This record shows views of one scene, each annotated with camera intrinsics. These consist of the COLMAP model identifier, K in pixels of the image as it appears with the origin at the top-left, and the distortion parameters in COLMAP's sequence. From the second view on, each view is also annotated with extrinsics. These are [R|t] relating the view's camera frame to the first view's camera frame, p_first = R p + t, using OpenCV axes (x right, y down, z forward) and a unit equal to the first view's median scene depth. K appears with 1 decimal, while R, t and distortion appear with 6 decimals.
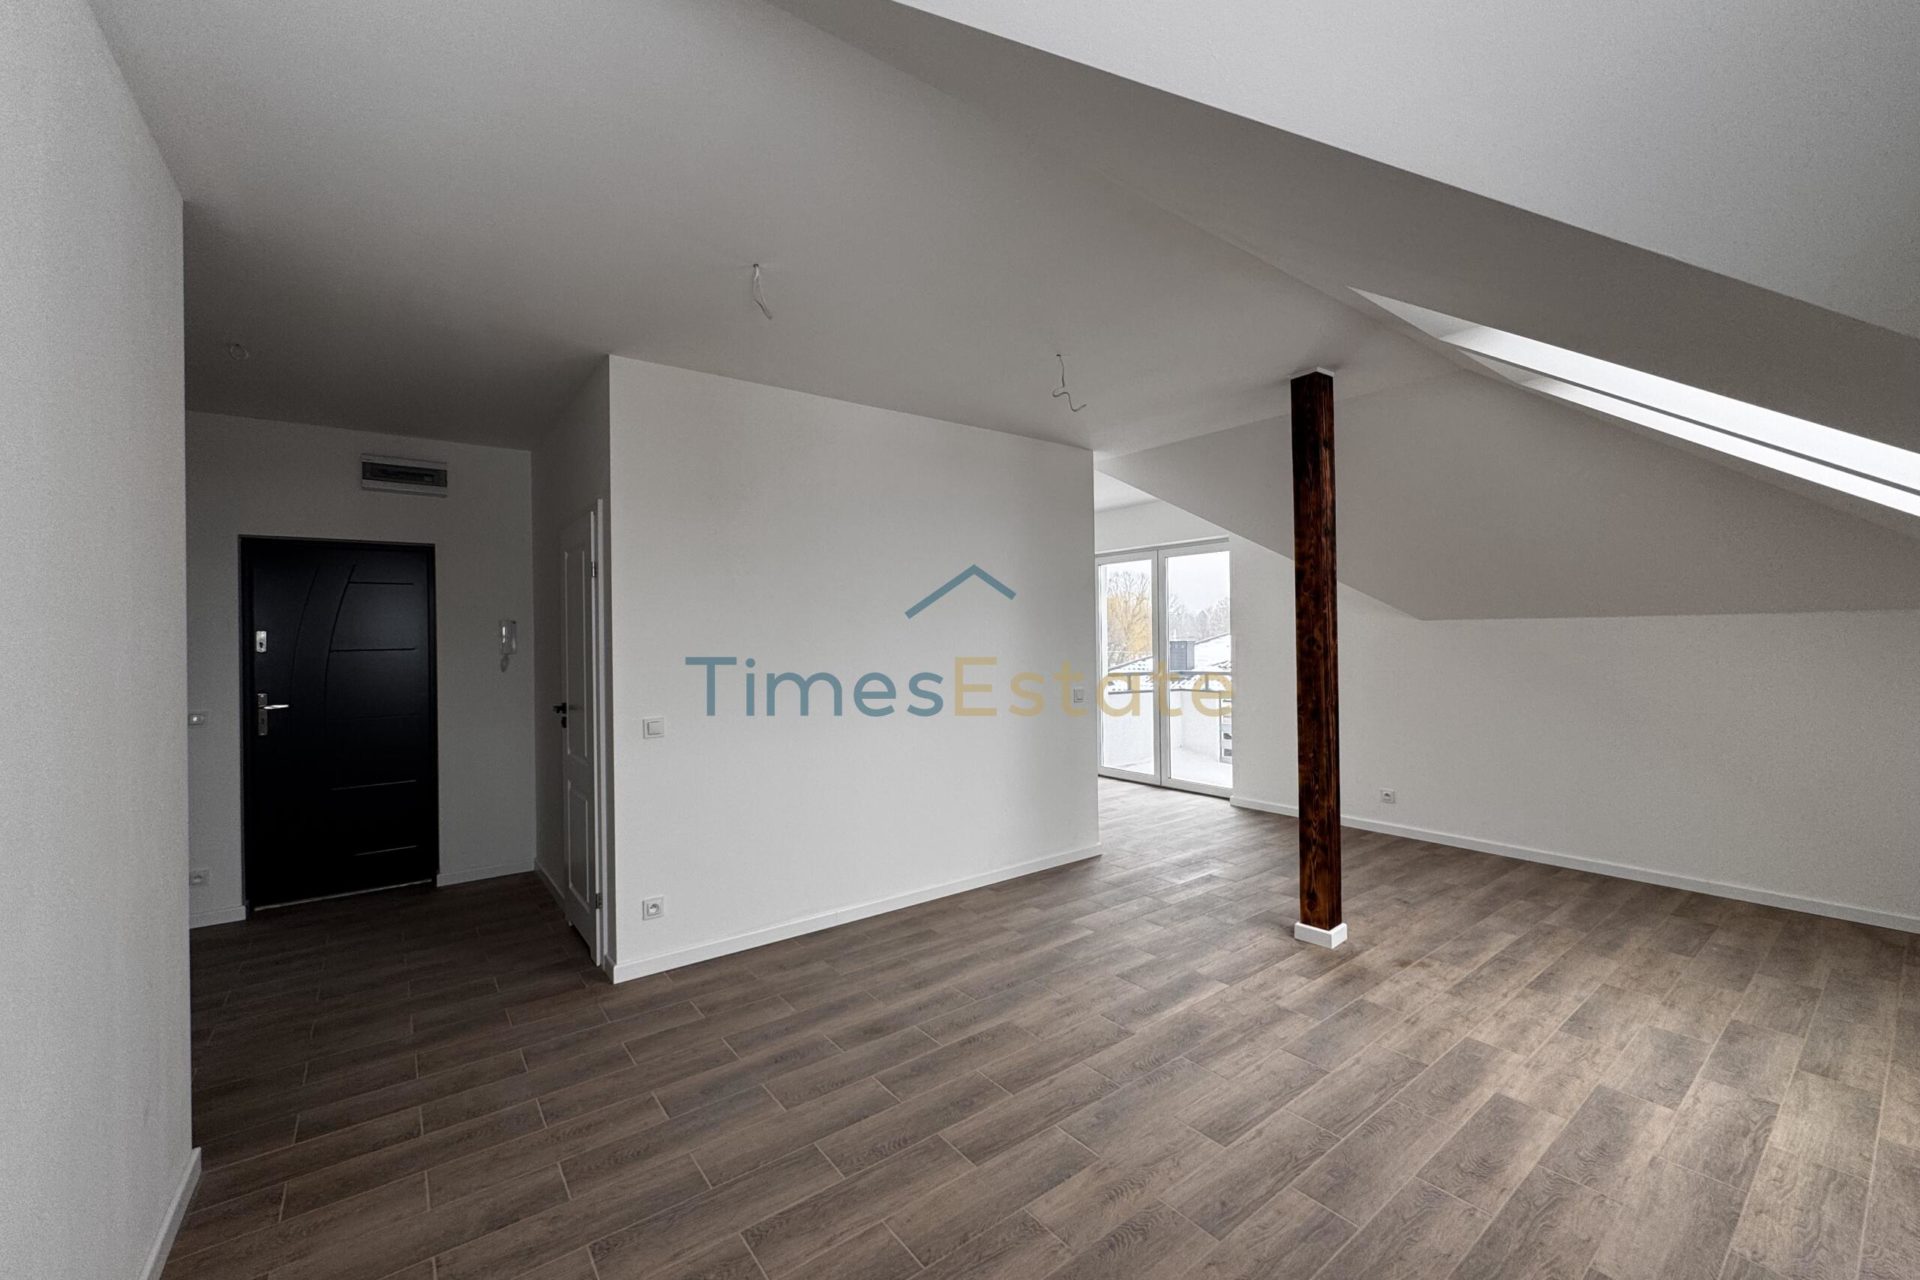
lens RADIAL K [[774.6, 0, 950.5], [0, 774.6, 637.5], [0, 0, 1]] dist [-0.001503, 0.000153]
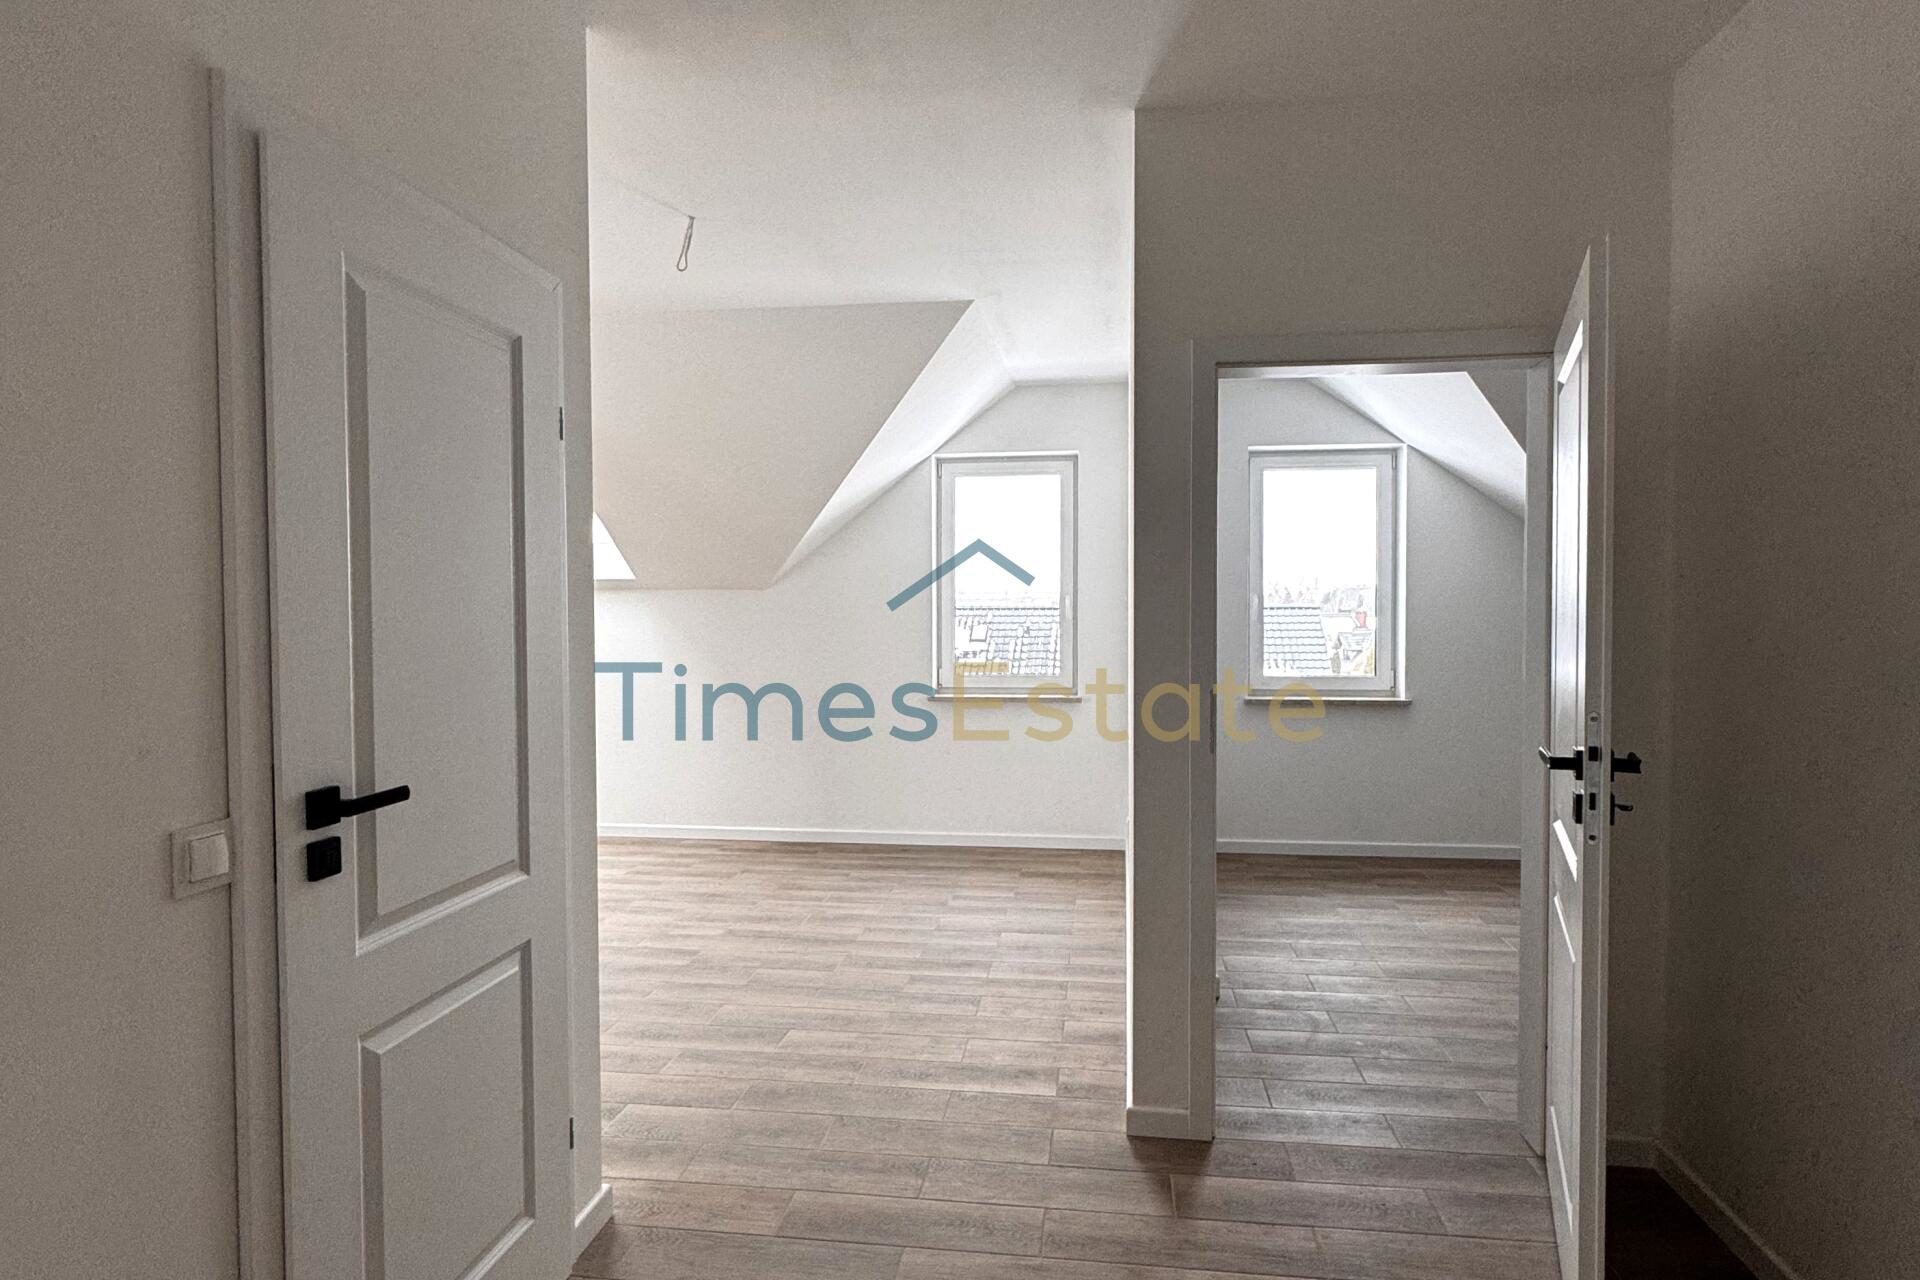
lens RADIAL K [[1028.5, 0, 958.7], [0, 1028.5, 634.7], [0, 0, 1]] dist [0.001477, -0.000009]
pose [[-0.713678, -0.004023, 0.700462, -1.233075], [0.009544, 0.999835, 0.015467, 0.025295], [-0.700409, 0.017723, -0.713522, 1.471394]]
